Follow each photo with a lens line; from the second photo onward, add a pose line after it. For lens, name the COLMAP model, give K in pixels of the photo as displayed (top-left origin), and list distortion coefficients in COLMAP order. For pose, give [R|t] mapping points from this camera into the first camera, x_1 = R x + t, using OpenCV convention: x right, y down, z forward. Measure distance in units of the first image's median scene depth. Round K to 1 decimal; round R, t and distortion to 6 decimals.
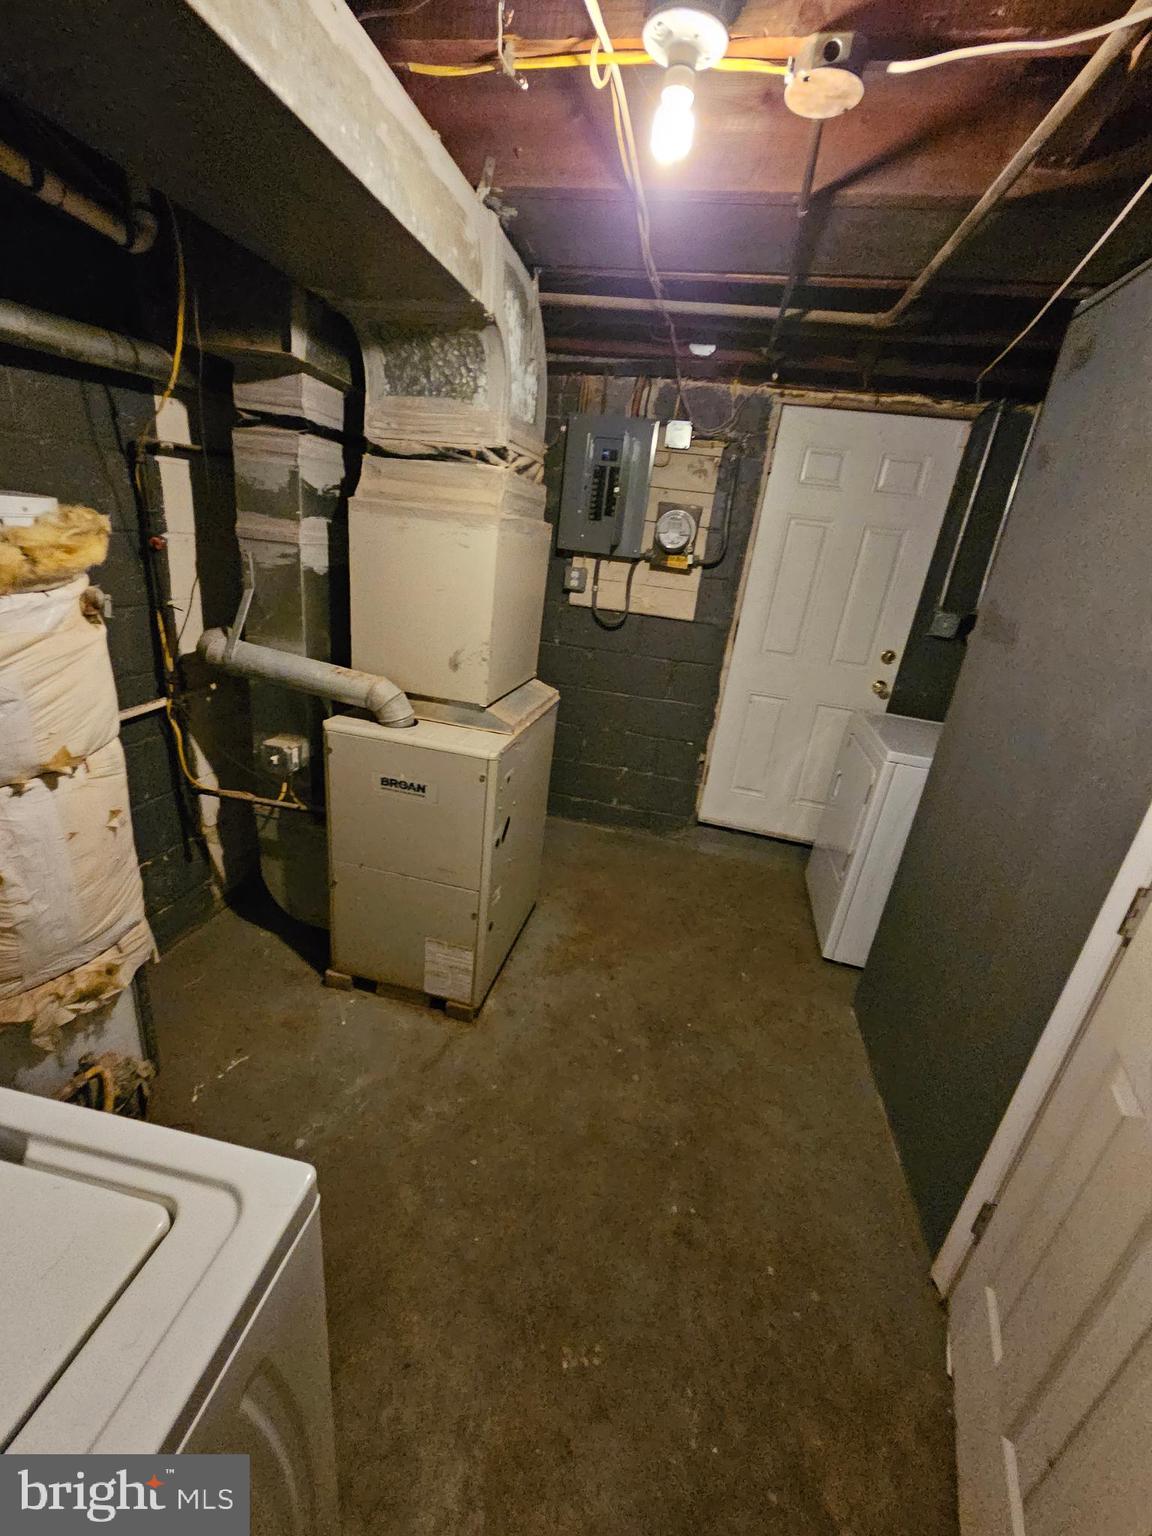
lens RADIAL K [[633.3, 0, 575.6], [0, 633.3, 770.7], [0, 0, 1]] dist [0.002115, -0.000554]
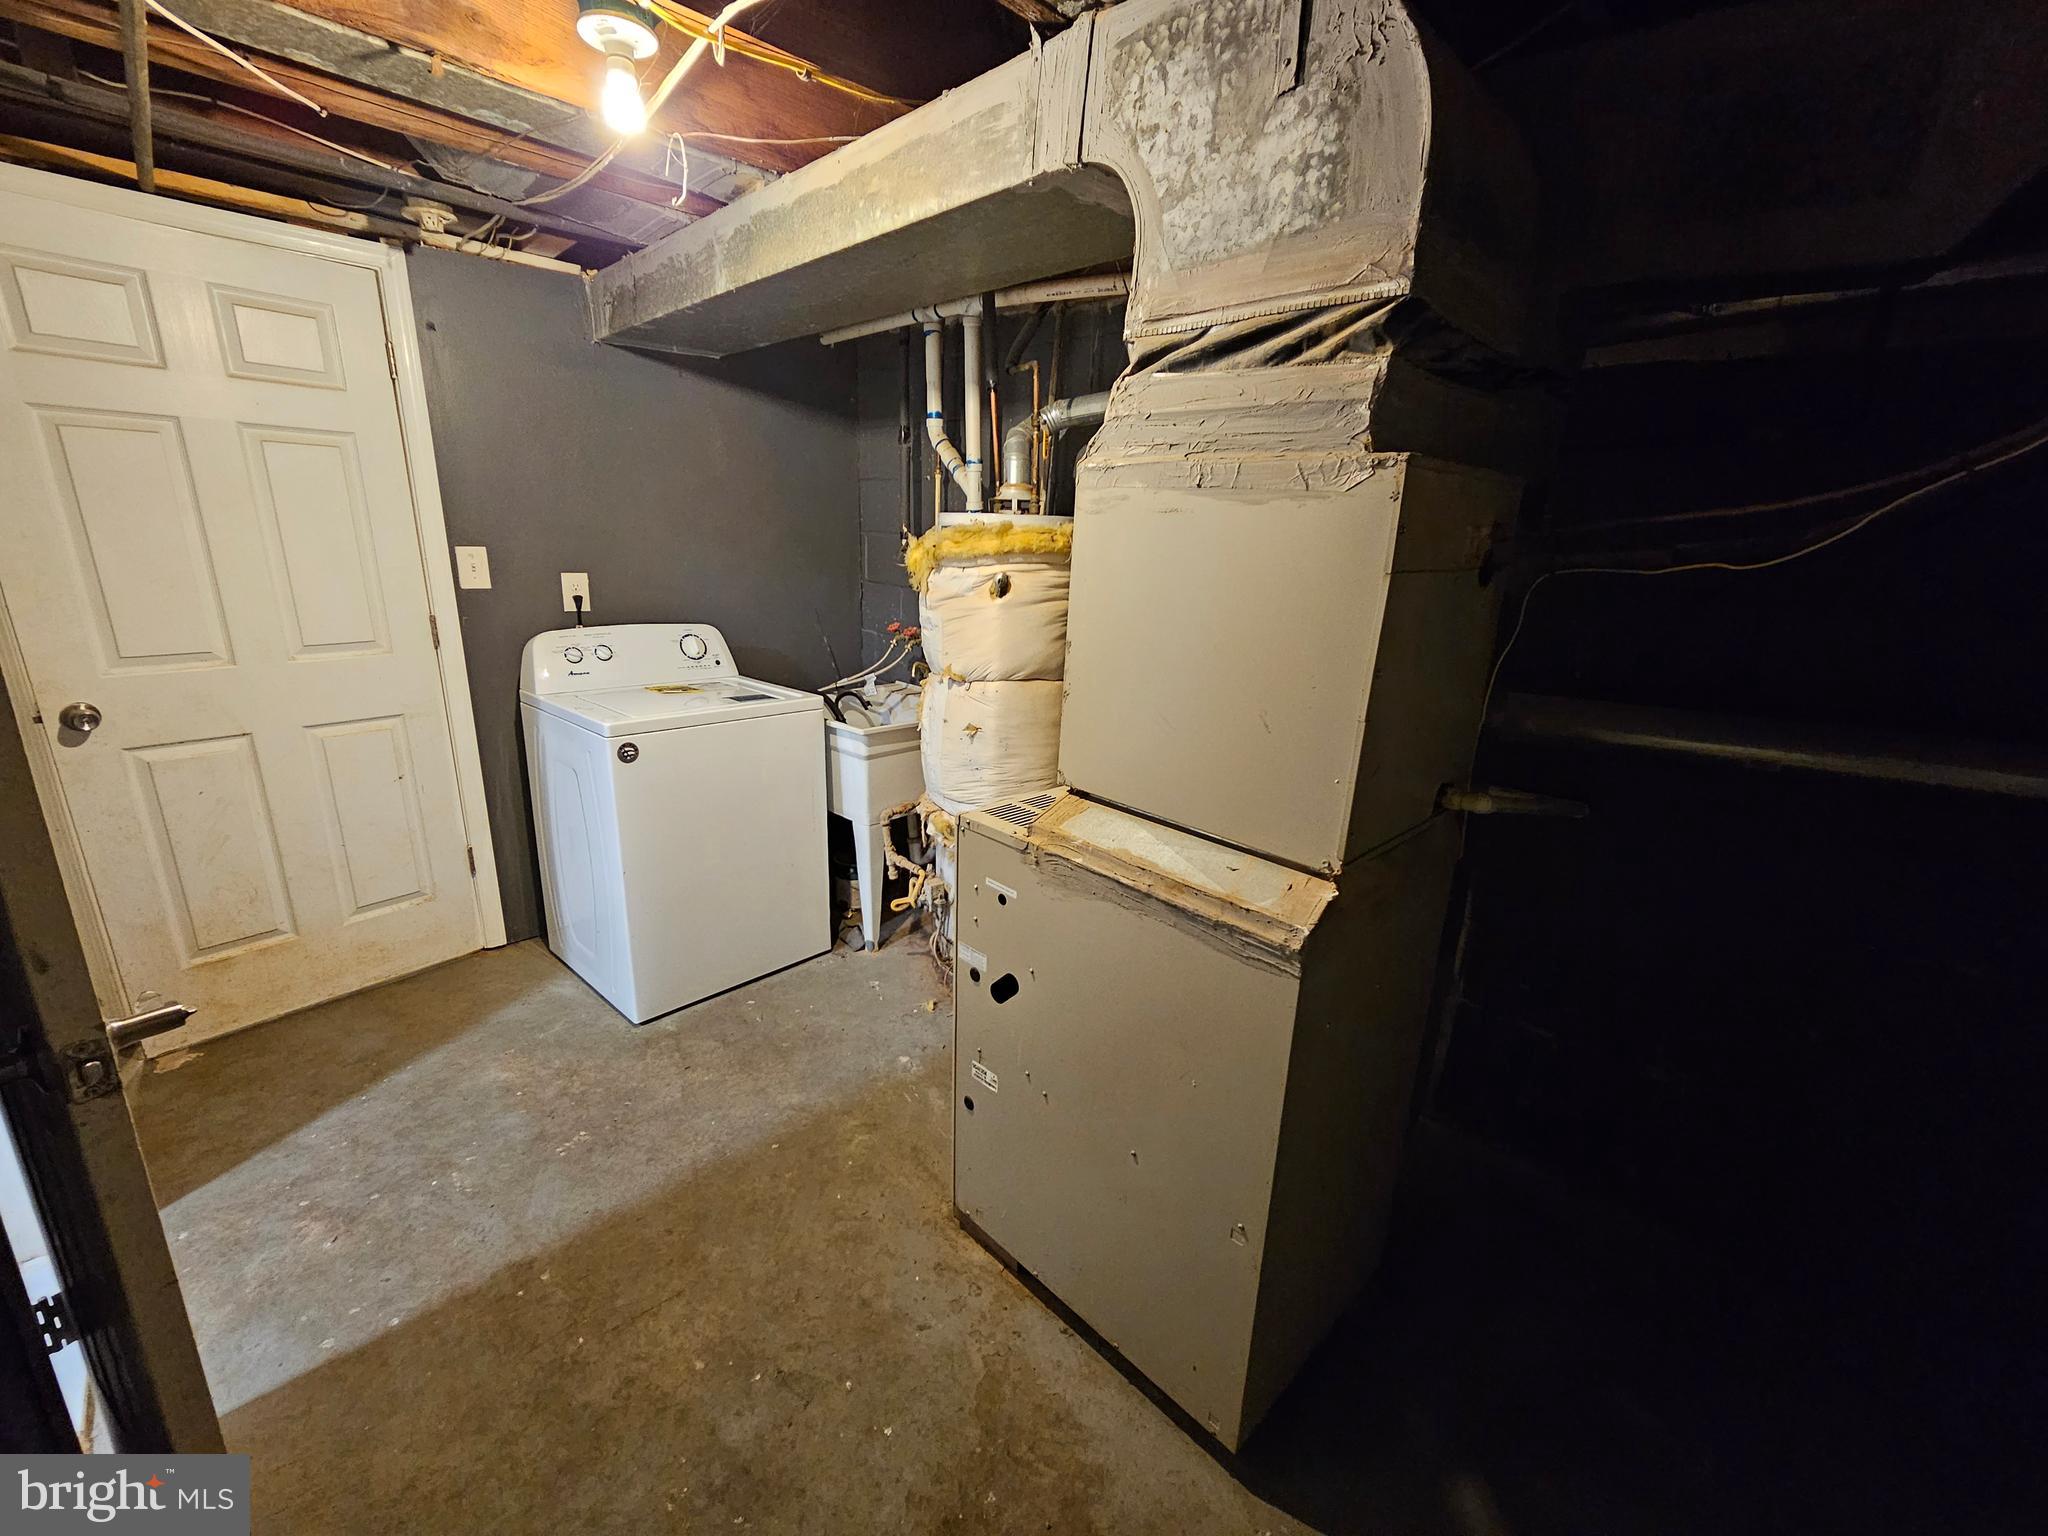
lens RADIAL K [[844.3, 0, 1017.0], [0, 844.3, 763.3], [0, 0, 1]] dist [0.002115, -0.000554]
pose [[-0.557364, 0.110027, -0.822946, 0.533051], [-0.374302, 0.851444, 0.367344, -0.404810], [0.741110, 0.512775, -0.433381, 1.317694]]
